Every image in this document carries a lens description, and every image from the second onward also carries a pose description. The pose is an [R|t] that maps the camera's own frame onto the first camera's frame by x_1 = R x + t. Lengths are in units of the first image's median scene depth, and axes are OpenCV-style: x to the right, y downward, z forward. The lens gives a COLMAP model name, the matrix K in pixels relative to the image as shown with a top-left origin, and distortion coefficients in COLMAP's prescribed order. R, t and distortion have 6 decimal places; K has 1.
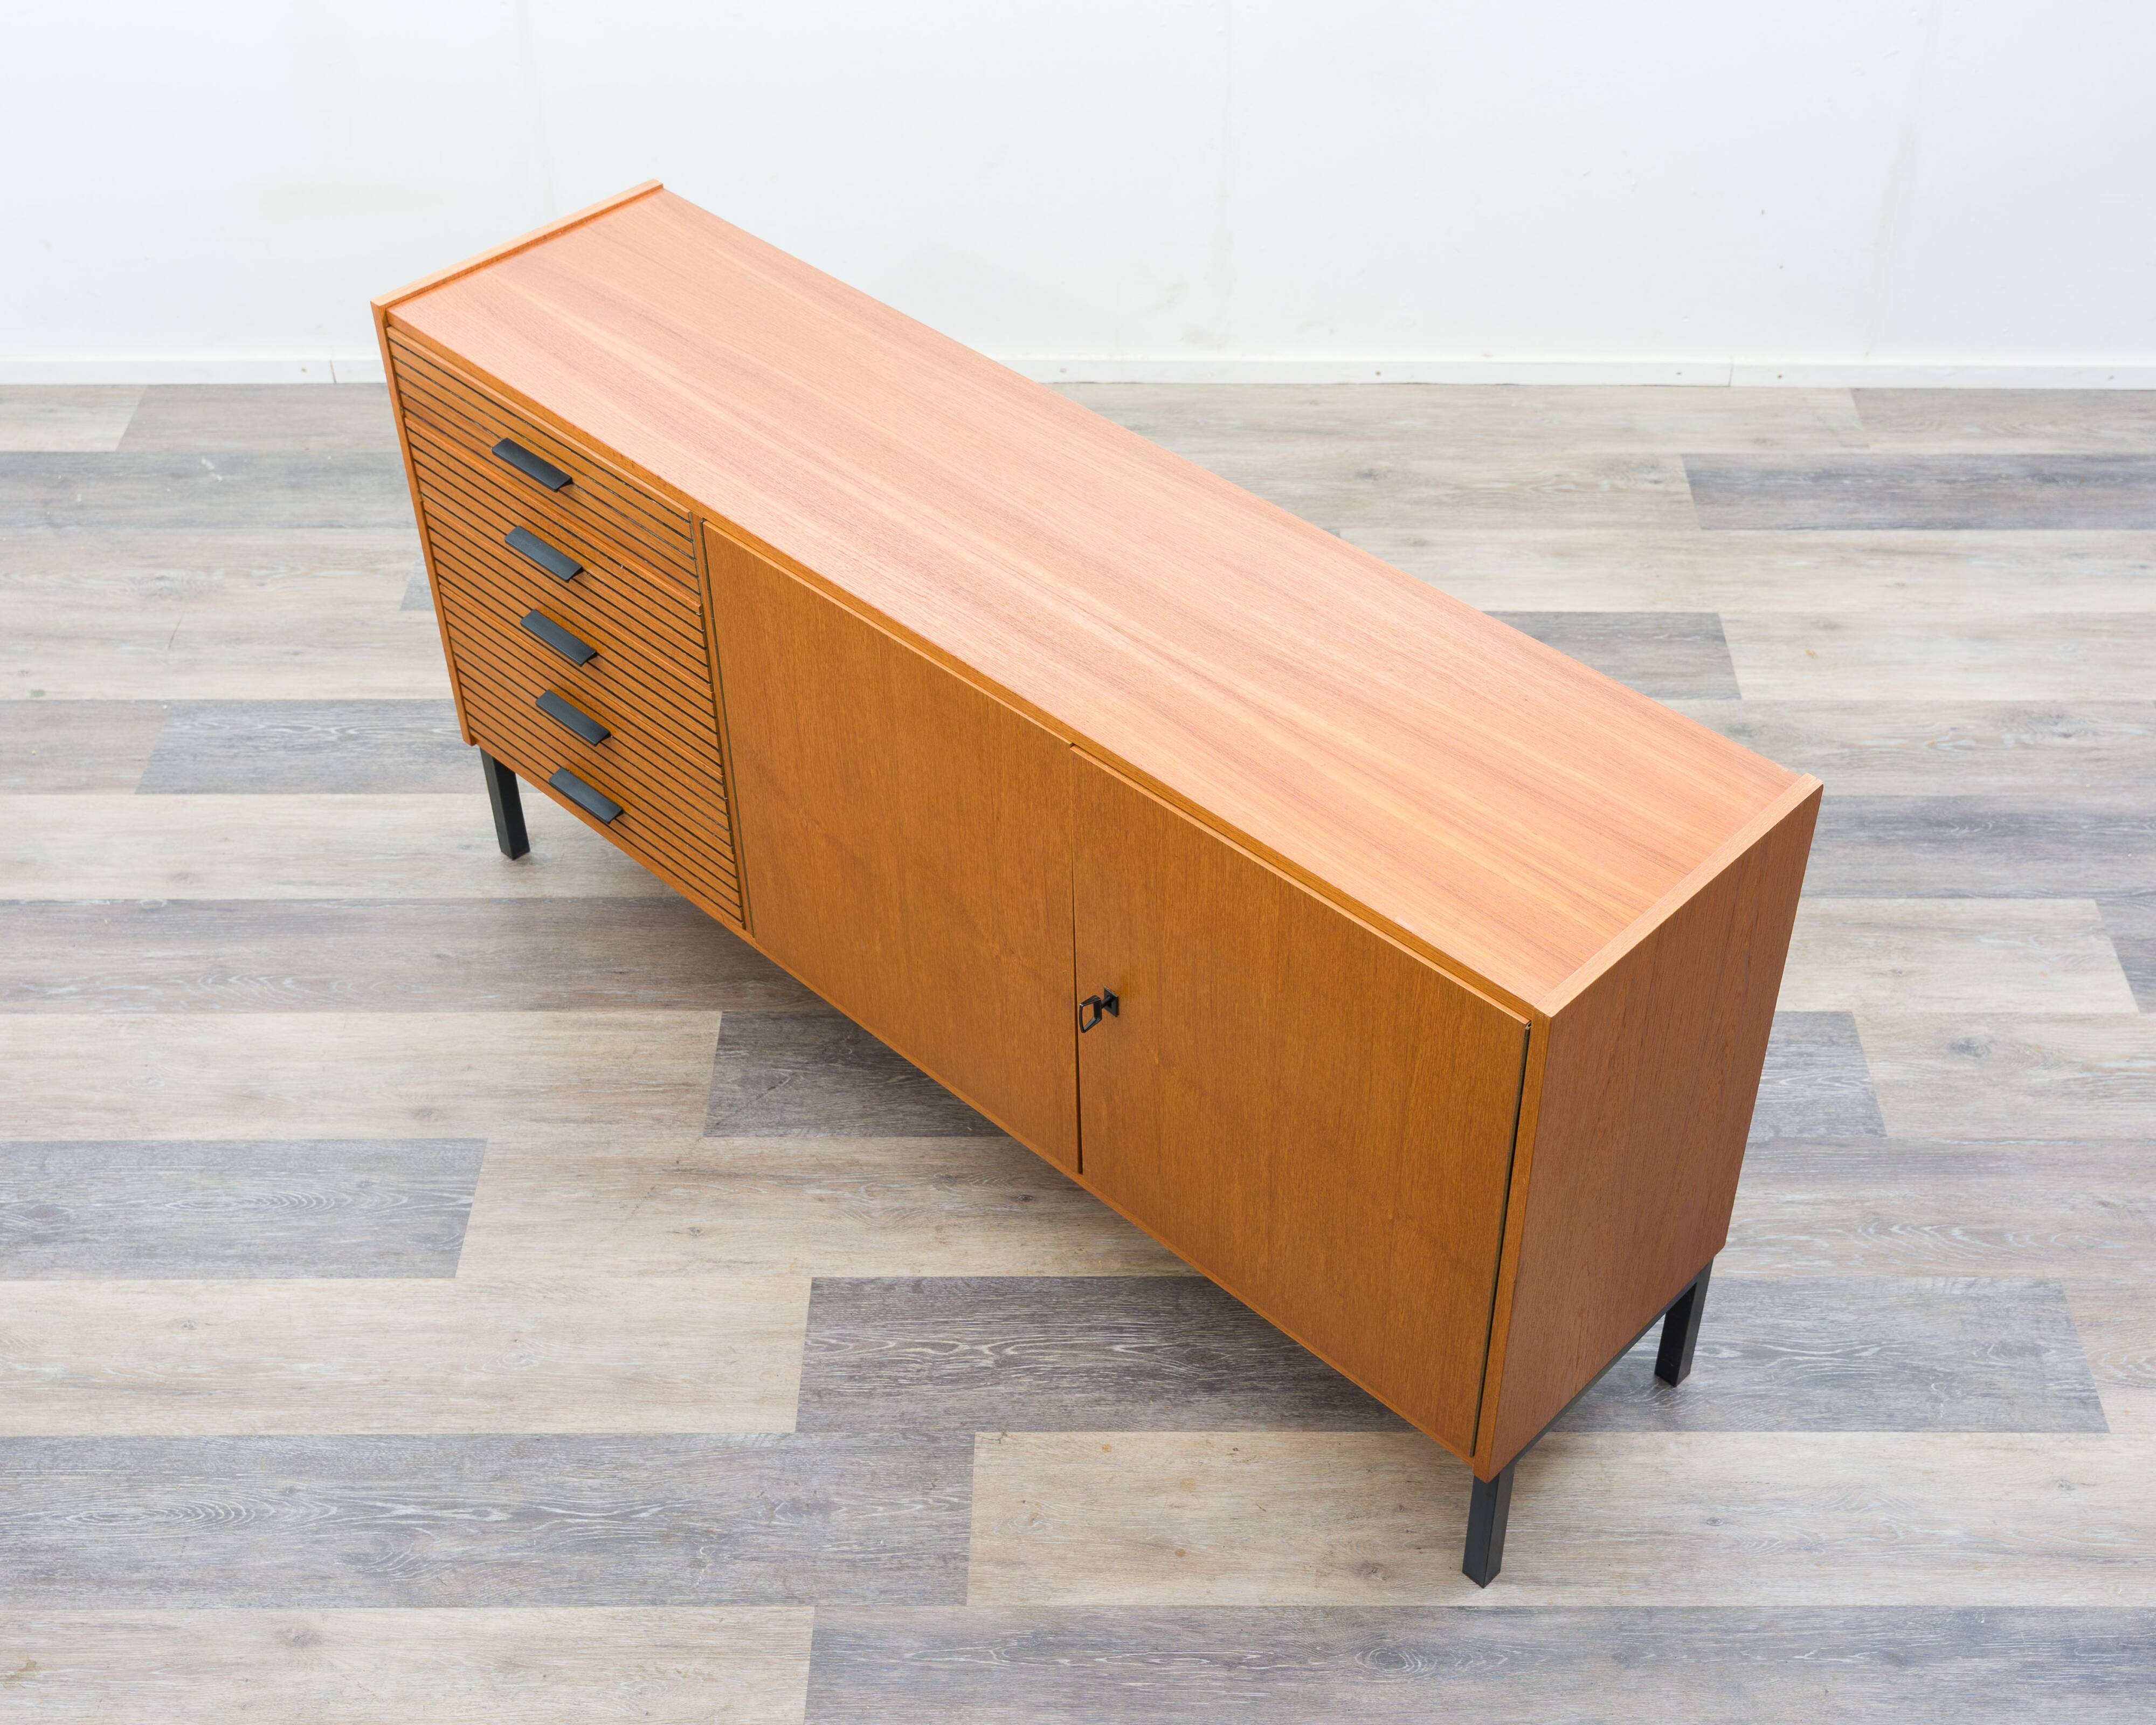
lens RADIAL K [[2698.6, 0, 1078.0], [0, 2698.6, 862.5], [0, 0, 1]] dist [0.015471, 0.017887]
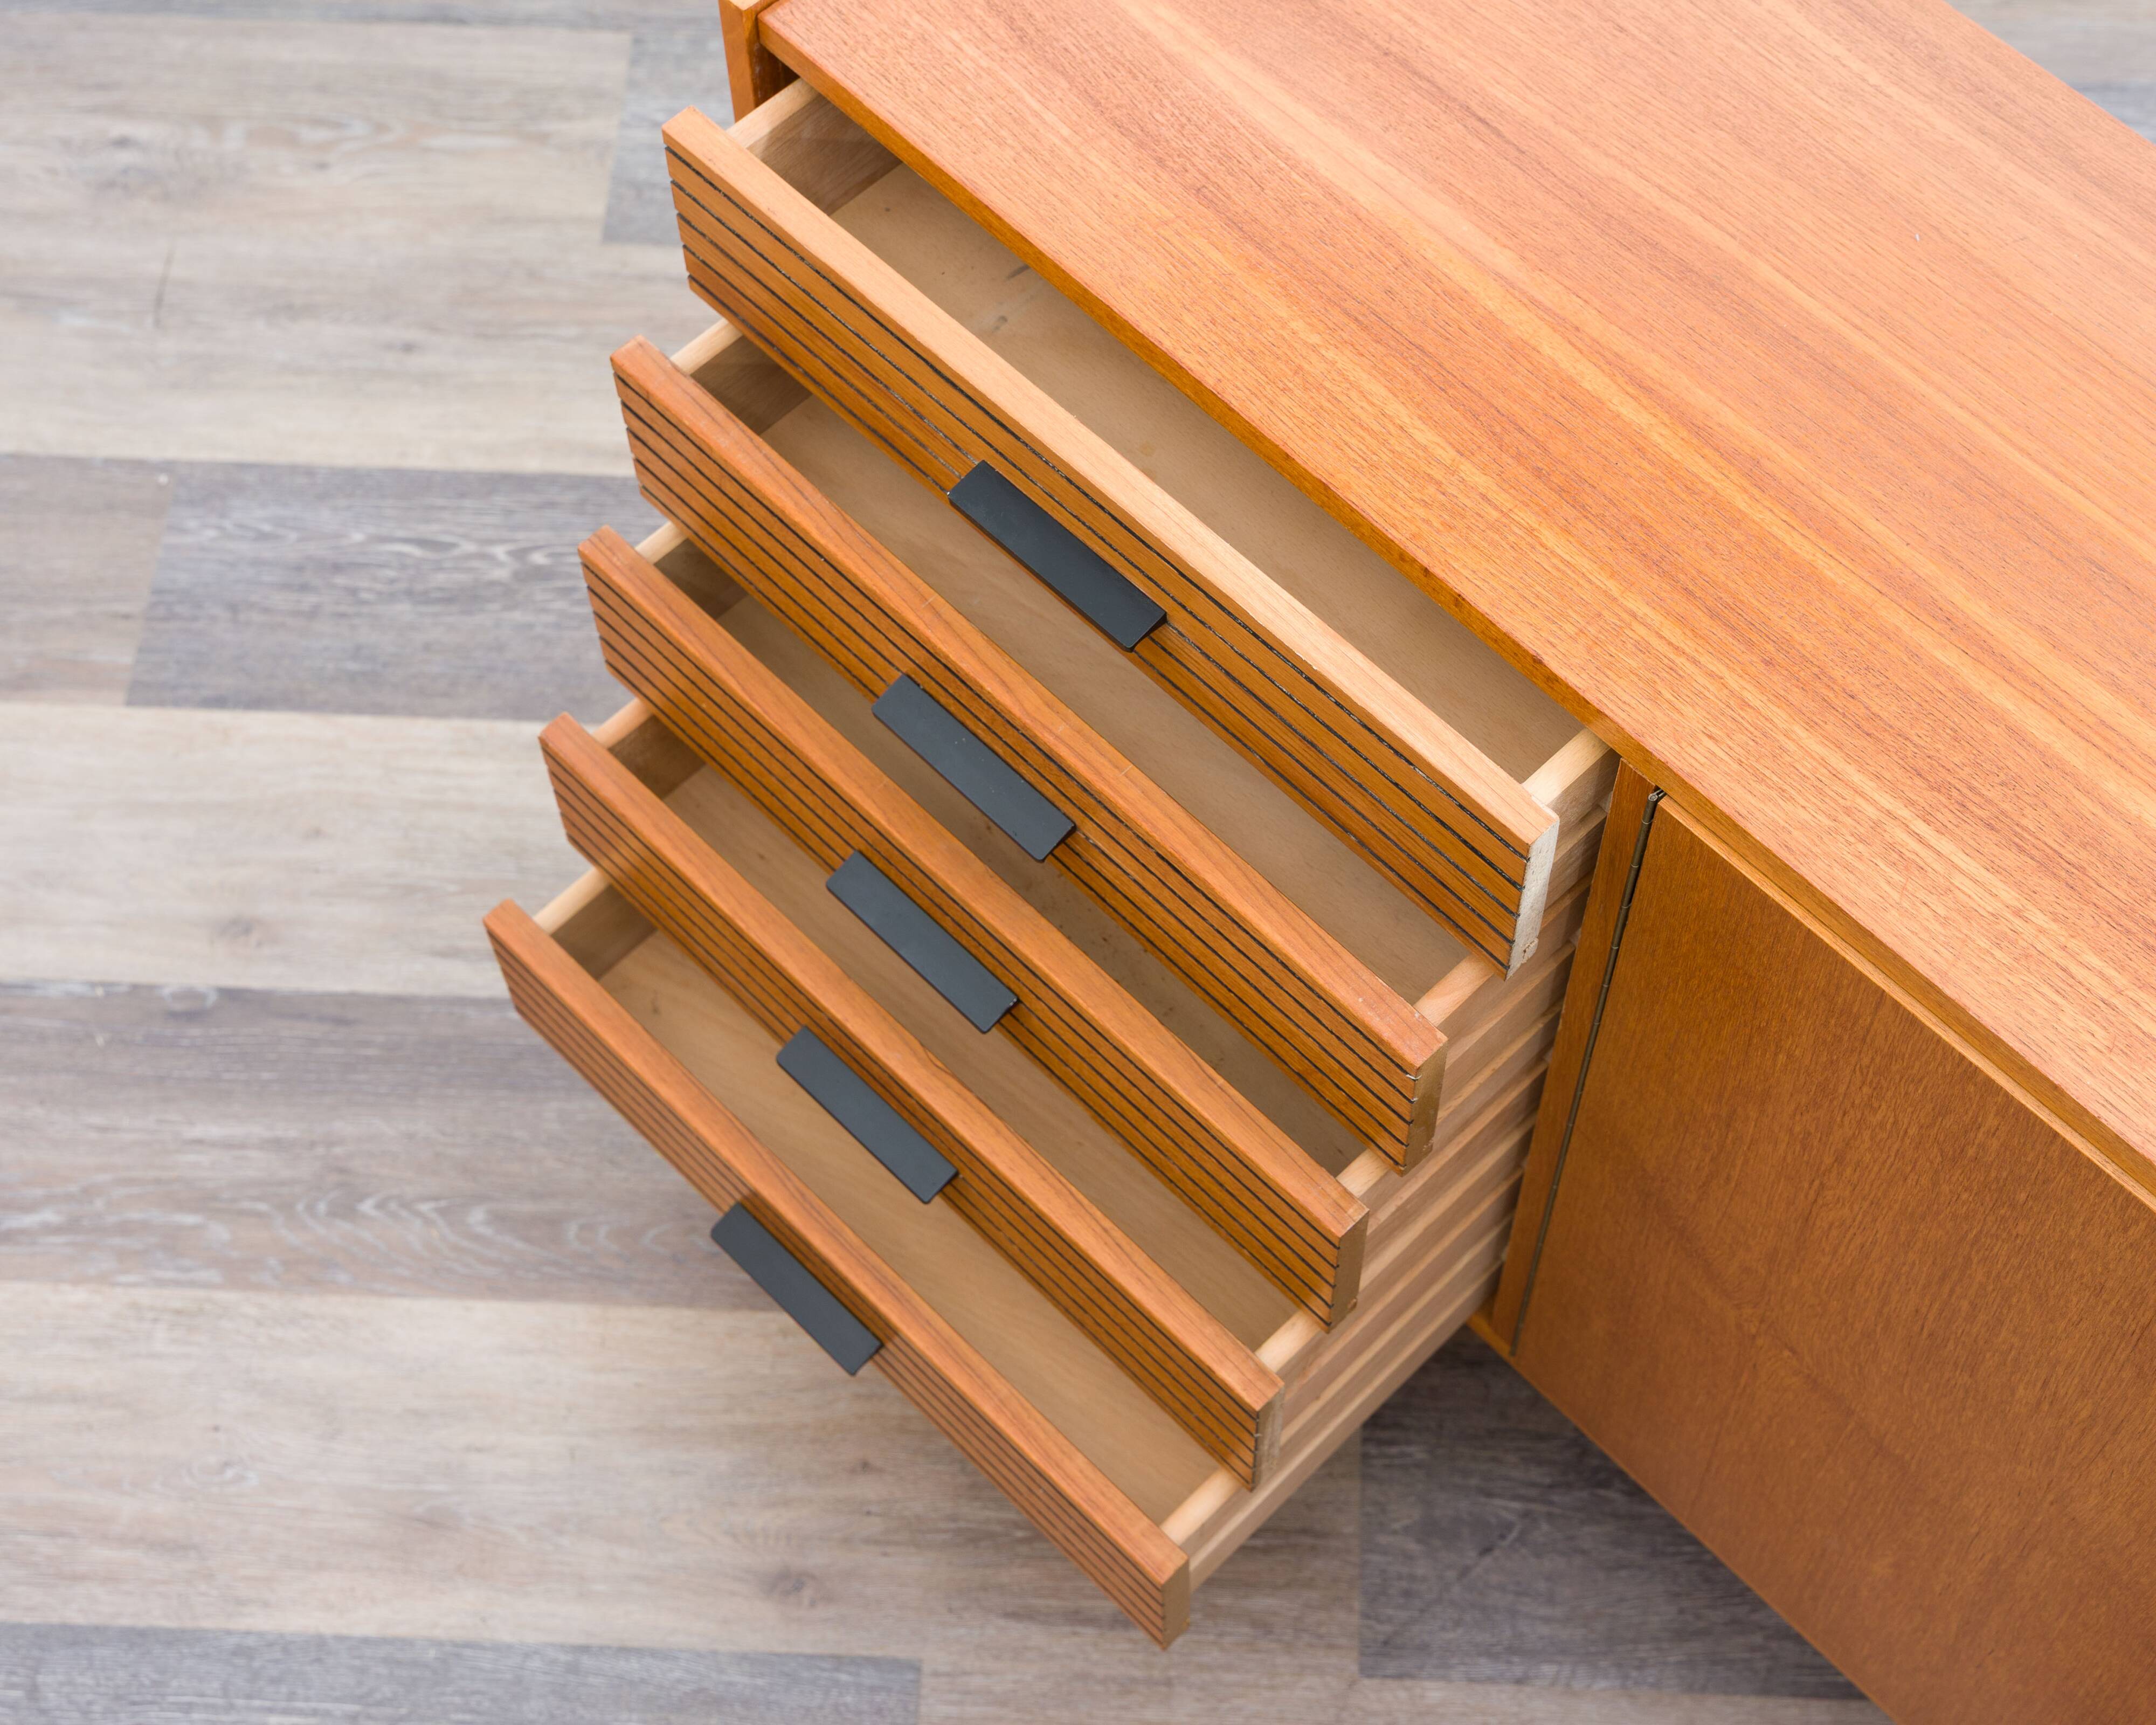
lens RADIAL K [[3484.0, 0, 1078.0], [0, 3484.0, 862.5], [0, 0, 1]] dist [0.017957, 0.065024]
pose [[0.999168, 0.035434, -0.020194, -0.166338], [-0.027608, 0.952088, 0.304574, -0.210919], [0.030019, -0.303763, 0.952275, 0.399577]]
